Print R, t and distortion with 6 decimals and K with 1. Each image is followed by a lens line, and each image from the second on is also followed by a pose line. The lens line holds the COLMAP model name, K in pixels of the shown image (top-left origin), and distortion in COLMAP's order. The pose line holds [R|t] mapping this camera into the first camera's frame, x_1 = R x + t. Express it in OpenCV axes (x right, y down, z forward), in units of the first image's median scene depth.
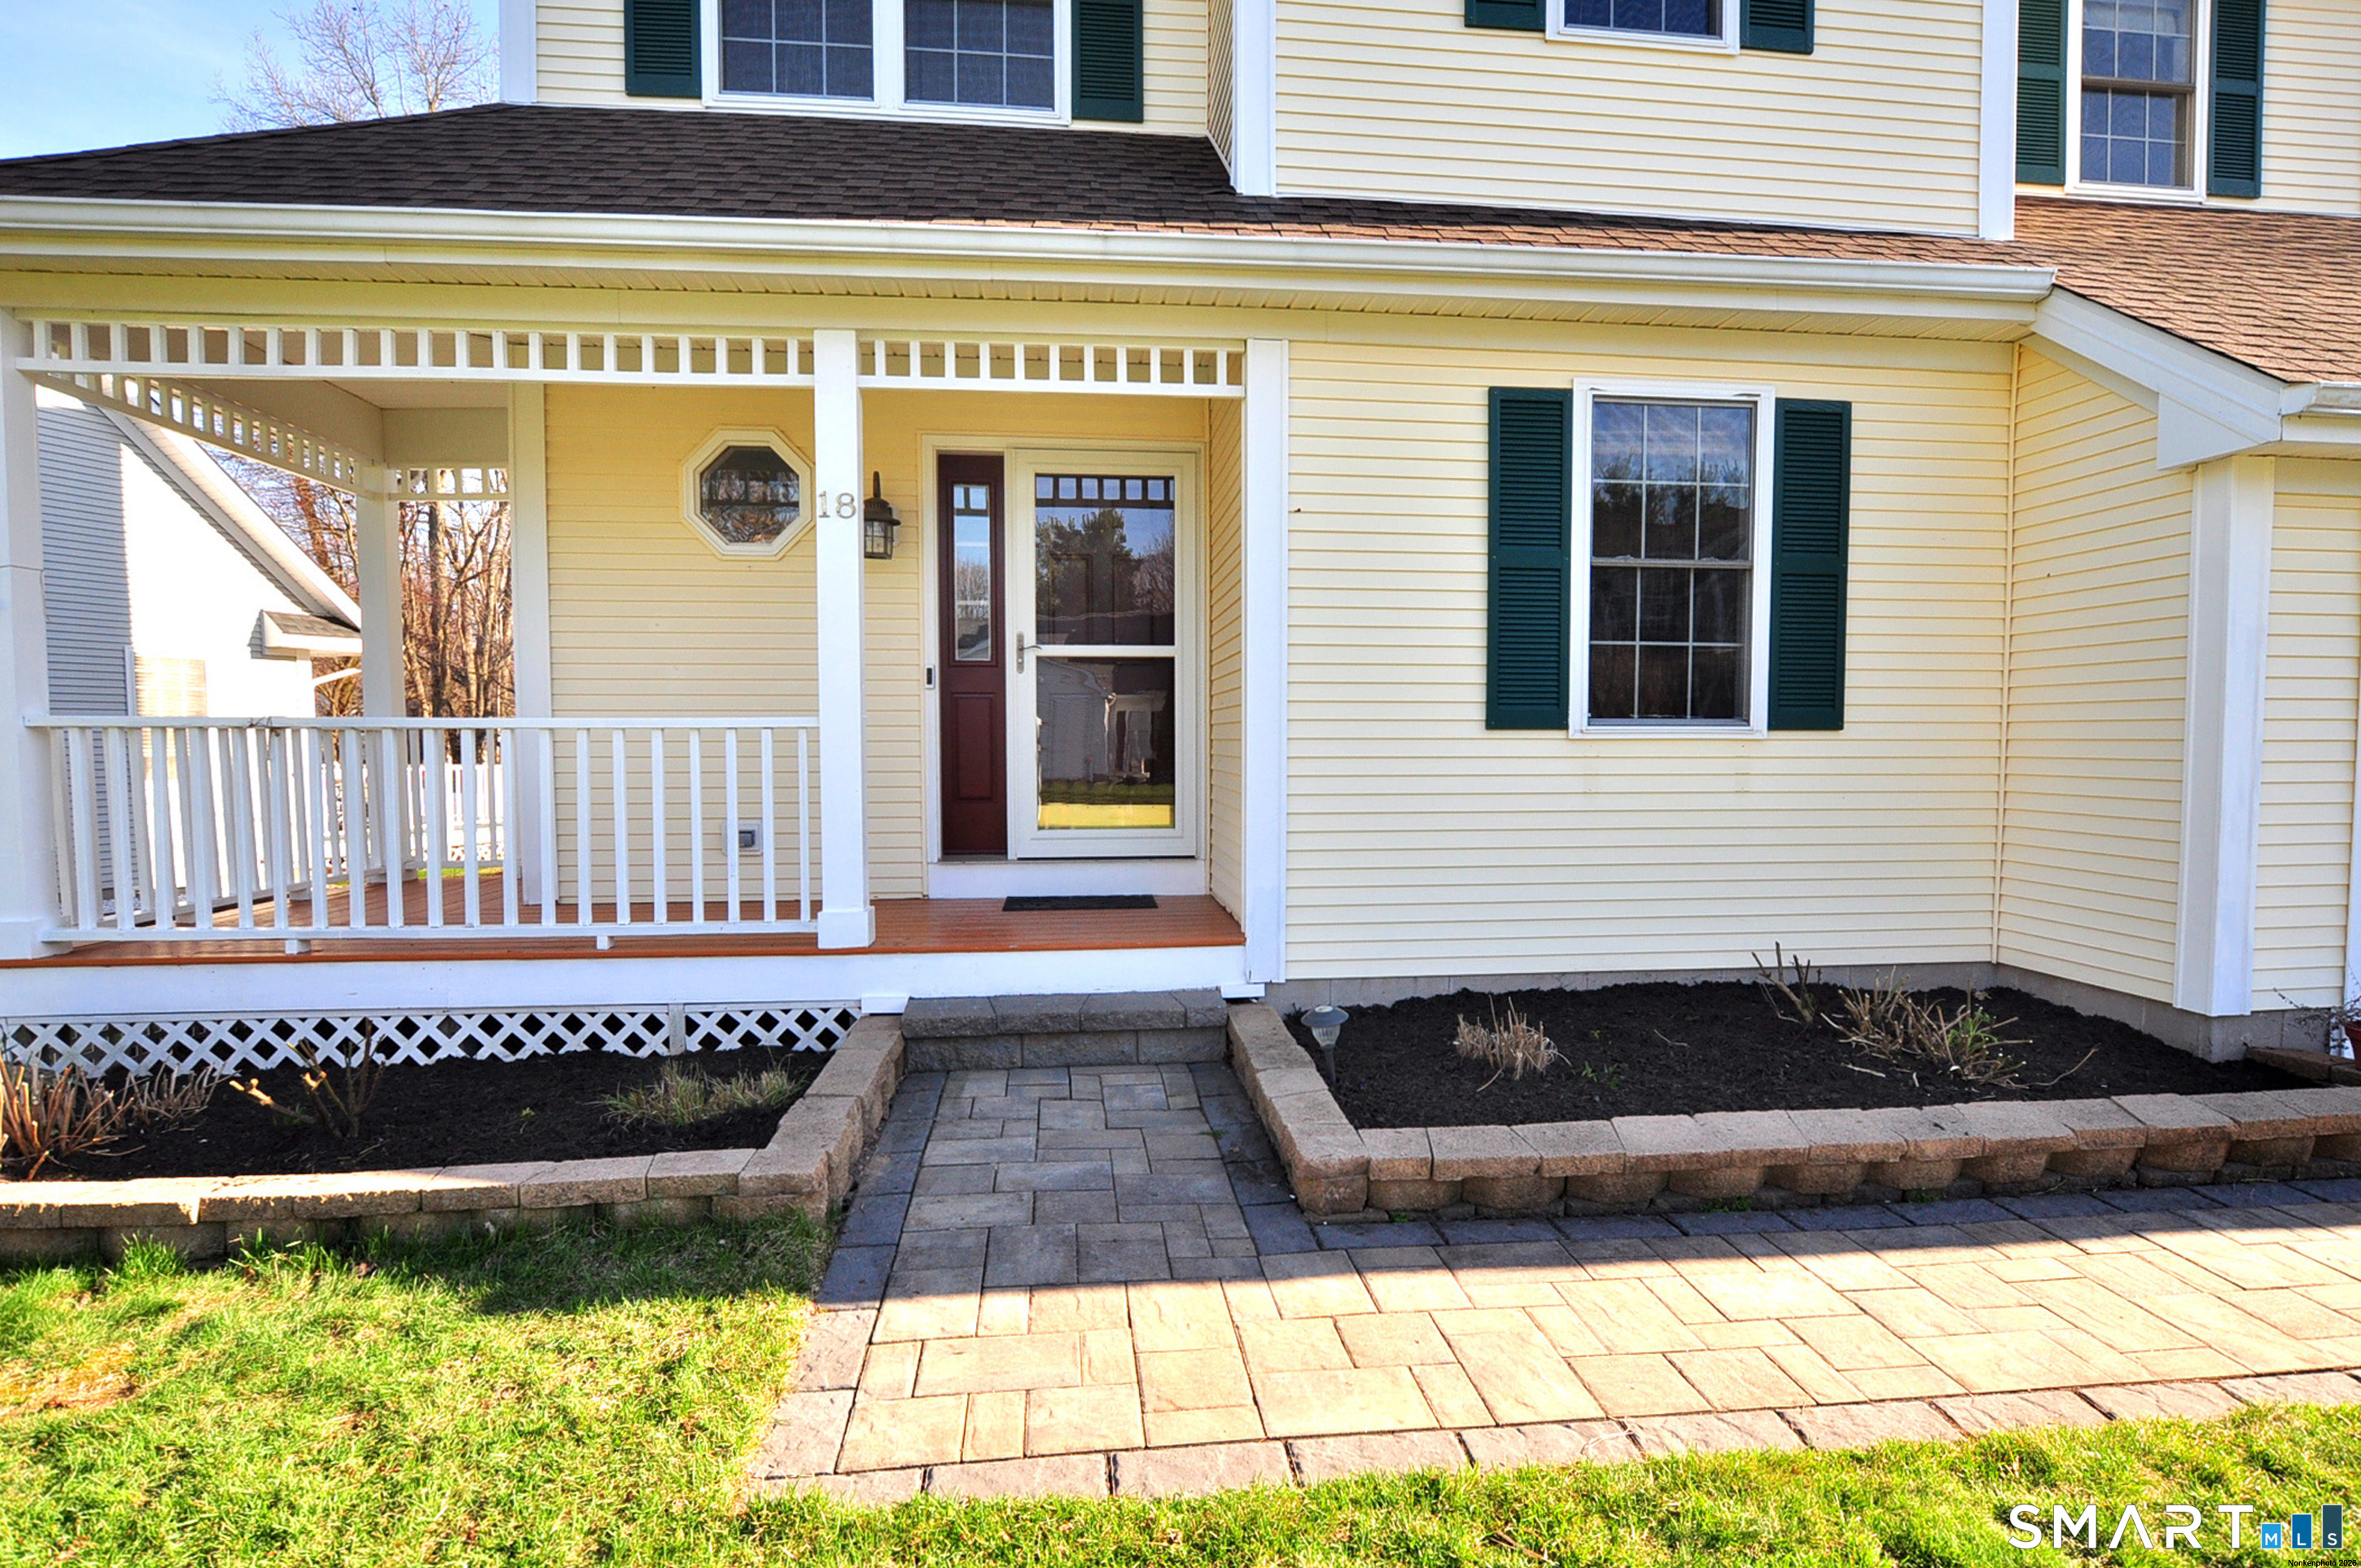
lens RADIAL K [[1162.4, 0, 1180.5], [0, 1162.4, 784.0], [0, 0, 1]] dist [-0.012919, 0.000967]
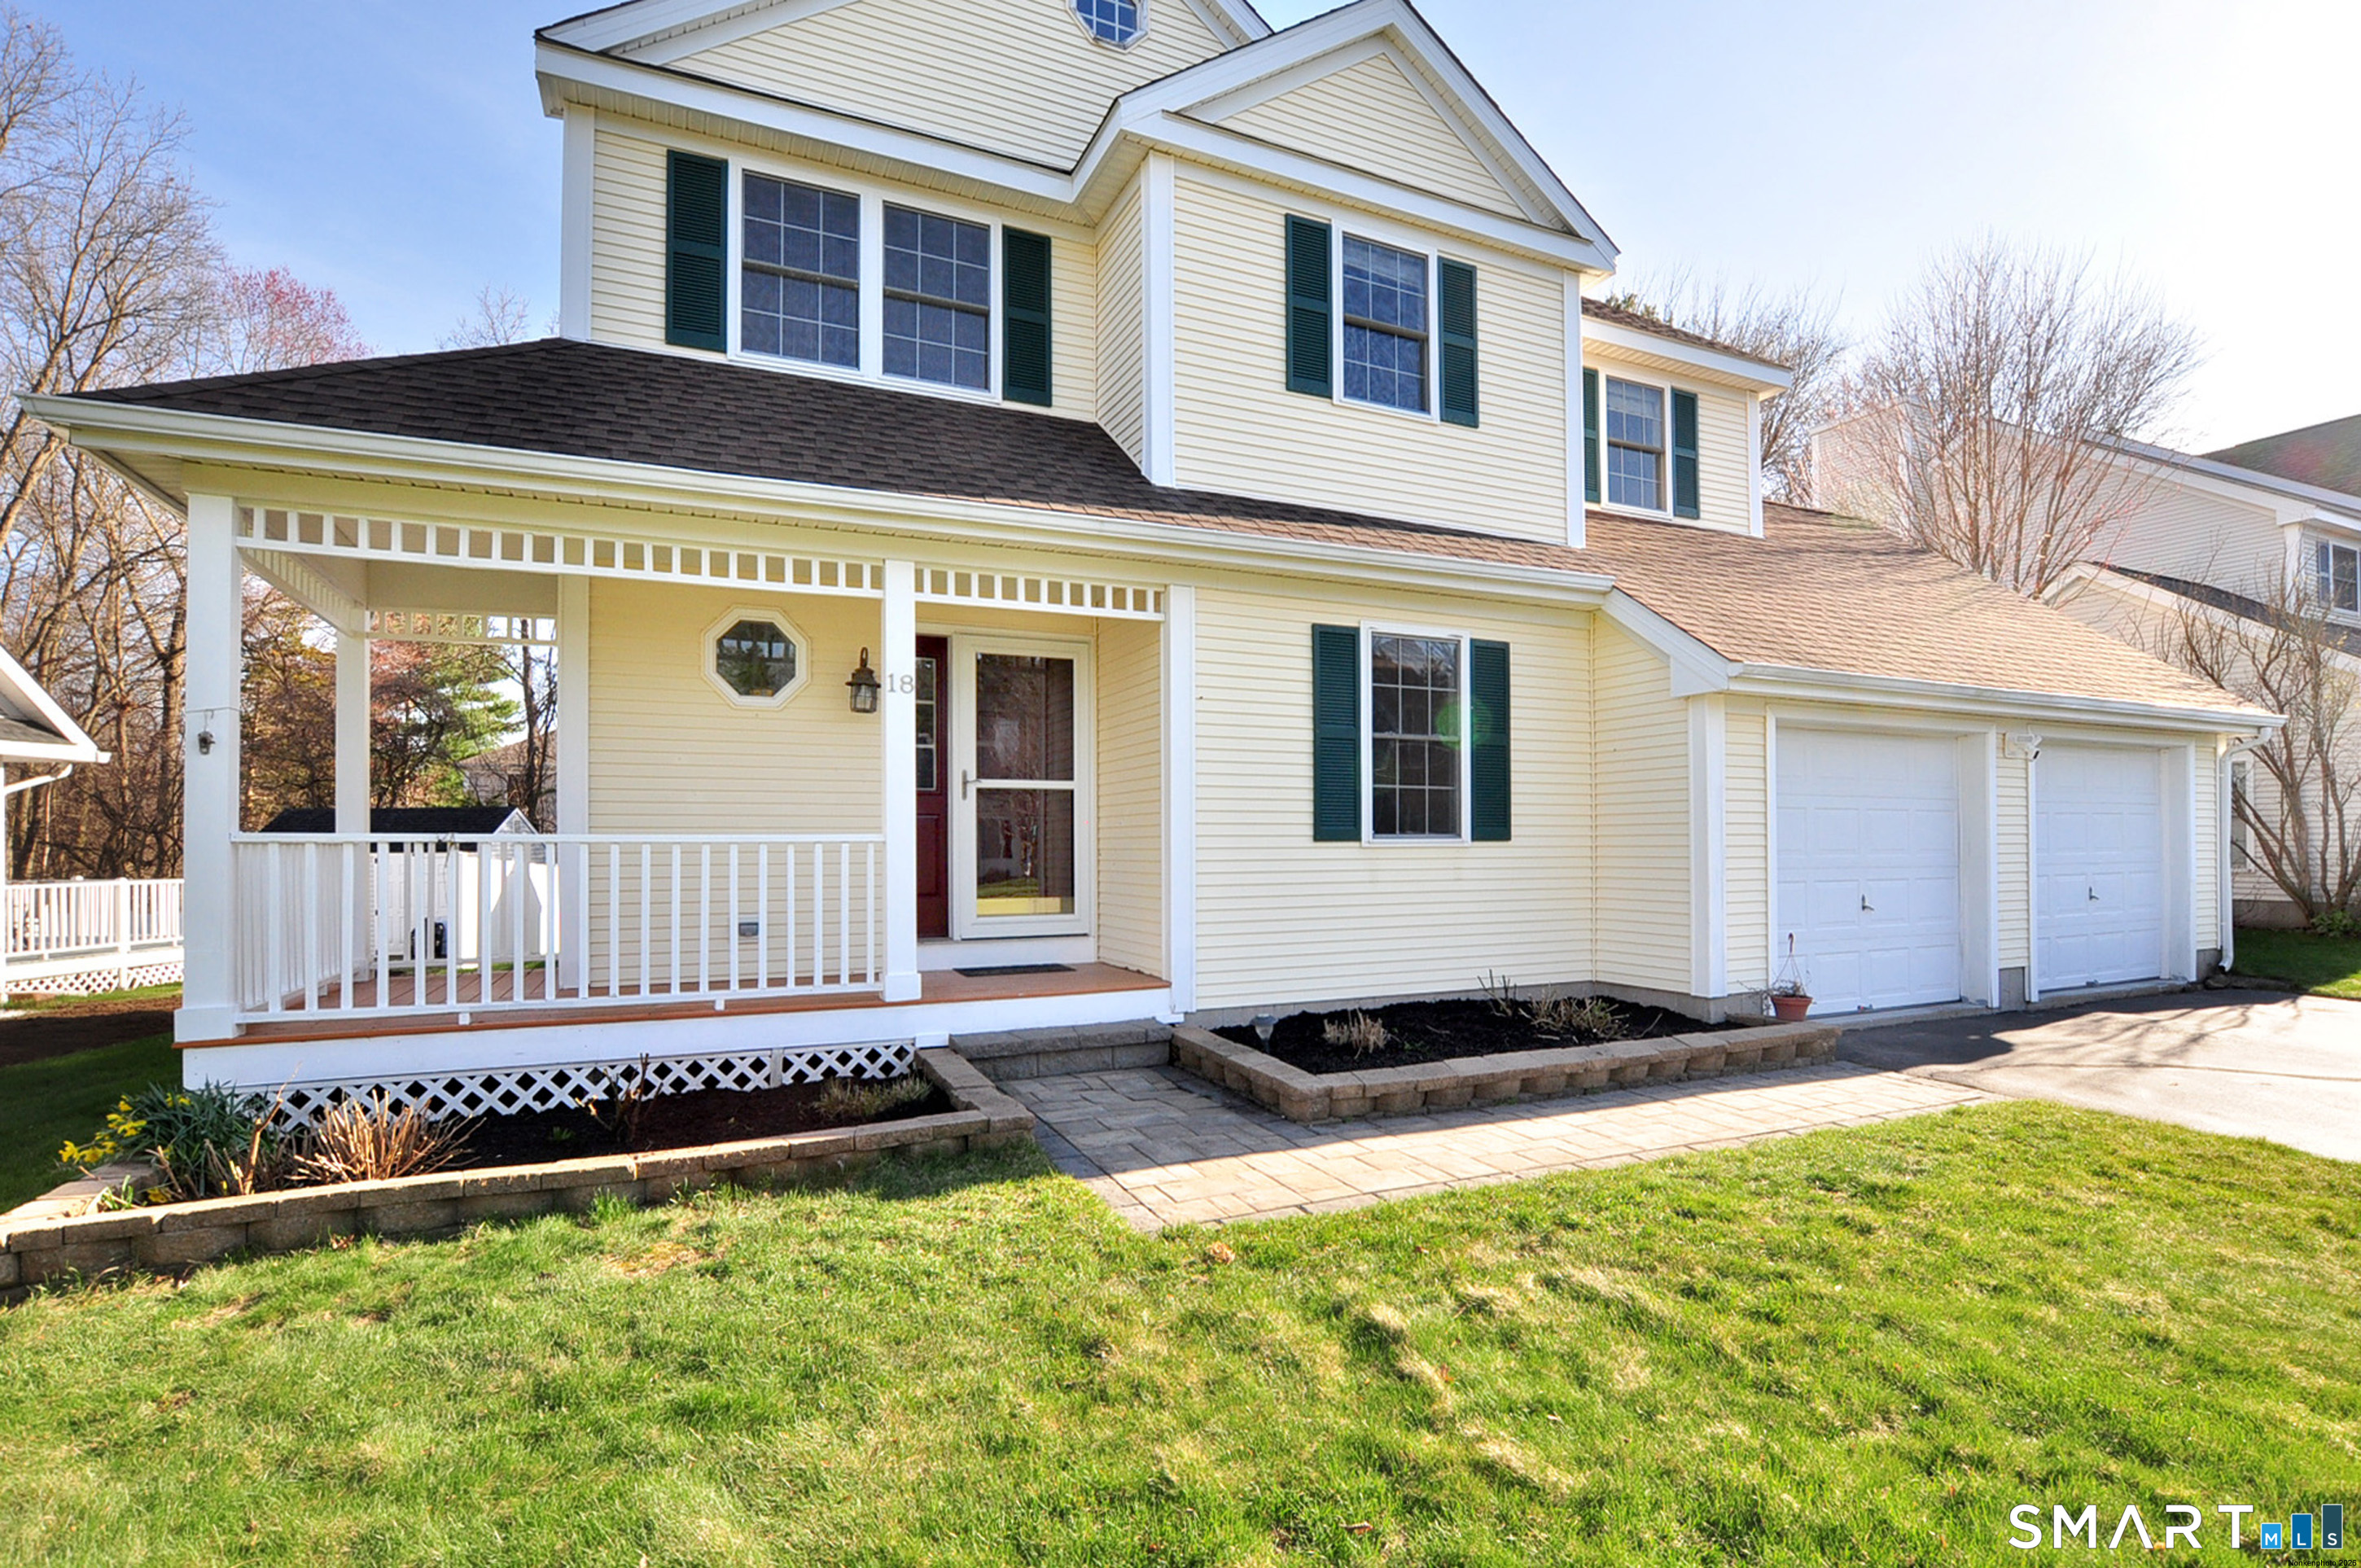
lens RADIAL K [[1088.1, 0, 1178.9], [0, 1088.1, 821.7], [0, 0, 1]] dist [0.007277, 0.000112]
pose [[0.950800, 0.002993, 0.309790, -0.372441], [0.016399, 0.998065, -0.059976, 0.011844], [-0.309370, 0.062106, 0.948912, -0.337022]]
